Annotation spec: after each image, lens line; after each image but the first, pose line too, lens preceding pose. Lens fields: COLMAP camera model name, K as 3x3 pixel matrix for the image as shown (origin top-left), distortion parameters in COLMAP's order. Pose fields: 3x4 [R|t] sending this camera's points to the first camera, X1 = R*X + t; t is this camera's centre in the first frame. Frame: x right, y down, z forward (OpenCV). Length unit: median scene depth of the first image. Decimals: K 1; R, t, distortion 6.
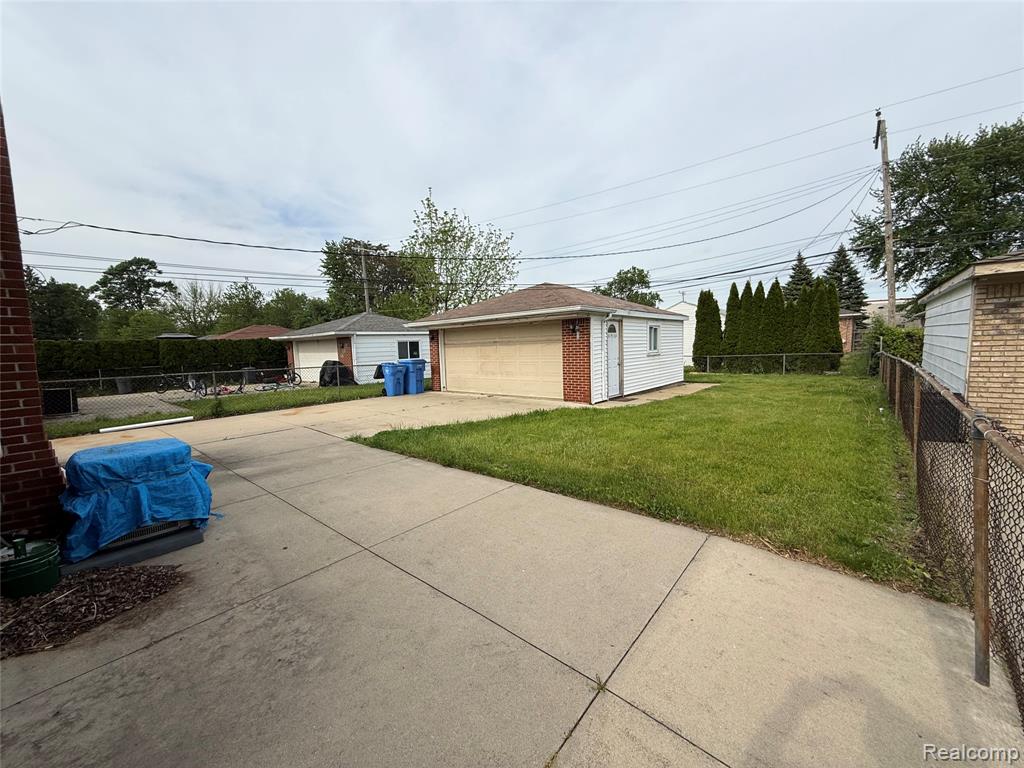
lens RADIAL K [[409.0, 0, 511.7], [0, 409.0, 380.6], [0, 0, 1]] dist [0.002674, -0.000270]
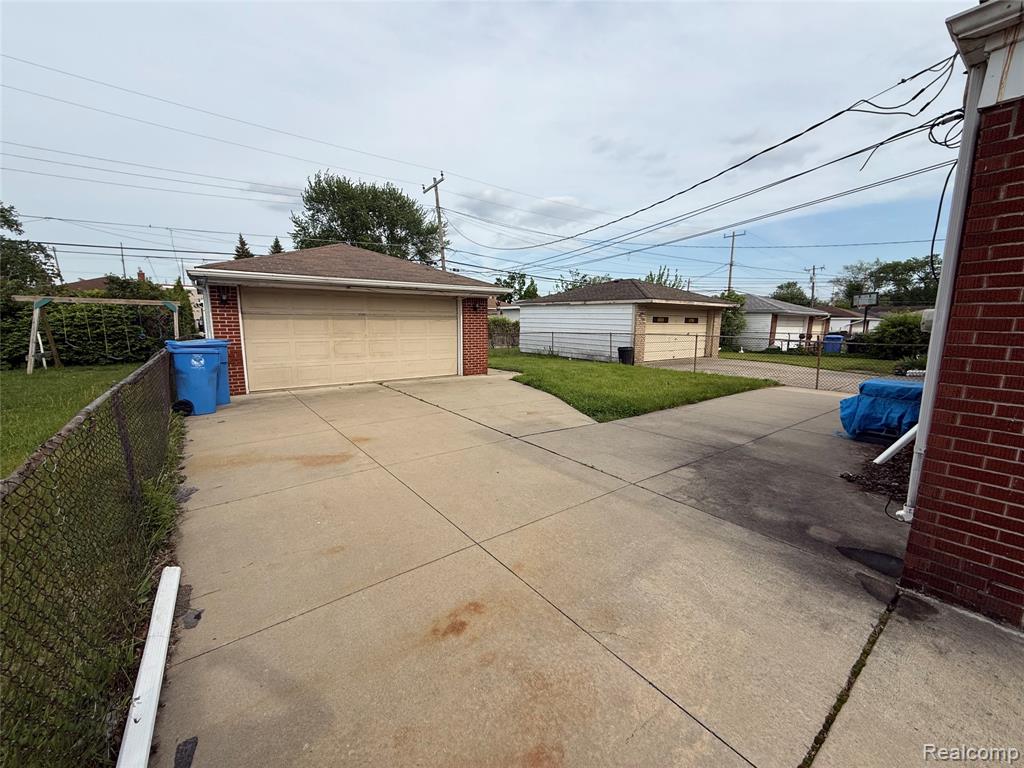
lens RADIAL K [[409.0, 0, 511.7], [0, 409.0, 383.2], [0, 0, 1]] dist [0.002674, -0.000270]
pose [[0.217407, -0.114773, 0.969310, -0.778698], [0.068098, 0.992426, 0.102237, -0.026831], [-0.973703, 0.043781, 0.223576, 0.583261]]
